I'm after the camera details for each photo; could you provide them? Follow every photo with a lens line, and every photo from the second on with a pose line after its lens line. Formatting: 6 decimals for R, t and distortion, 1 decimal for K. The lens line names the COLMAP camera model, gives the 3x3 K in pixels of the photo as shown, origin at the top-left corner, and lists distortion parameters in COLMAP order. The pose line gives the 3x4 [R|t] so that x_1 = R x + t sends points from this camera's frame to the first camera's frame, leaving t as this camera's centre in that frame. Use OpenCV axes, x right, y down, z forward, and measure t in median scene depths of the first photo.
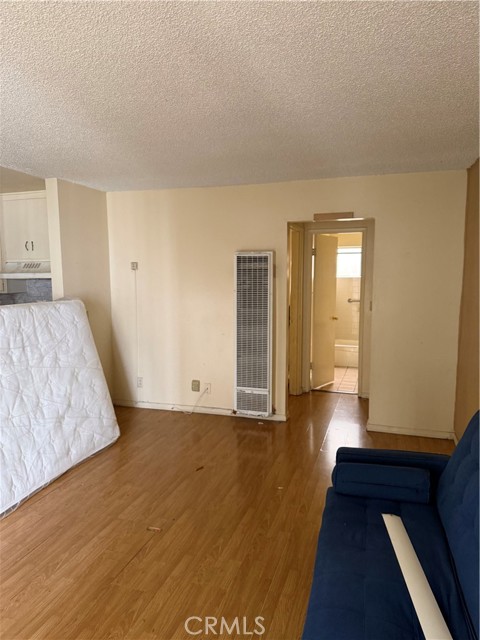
lens RADIAL K [[463.4, 0, 240.0], [0, 463.4, 320.0], [0, 0, 1]] dist [0.106498, -0.117068]
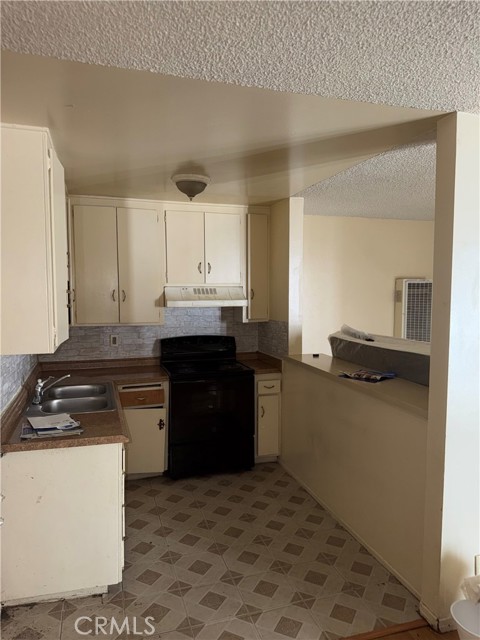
lens RADIAL K [[463.4, 0, 240.0], [0, 463.4, 320.0], [0, 0, 1]] dist [0.106498, -0.117068]
pose [[0.807200, -0.036862, 0.589126, -0.998439], [0.054683, 0.998426, -0.012453, -0.056791], [-0.587740, 0.042267, 0.807945, 0.337244]]
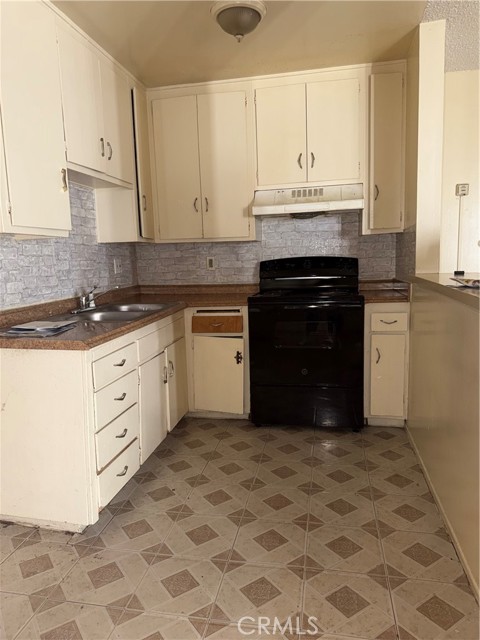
lens RADIAL K [[453.1, 0, 237.7], [0, 453.1, 323.5], [0, 0, 1]] dist [0.104225, -0.154263]
pose [[0.991920, -0.041854, 0.119764, -0.698373], [0.037568, 0.998578, 0.037822, 0.038462], [-0.121177, -0.033017, 0.992082, 0.446520]]
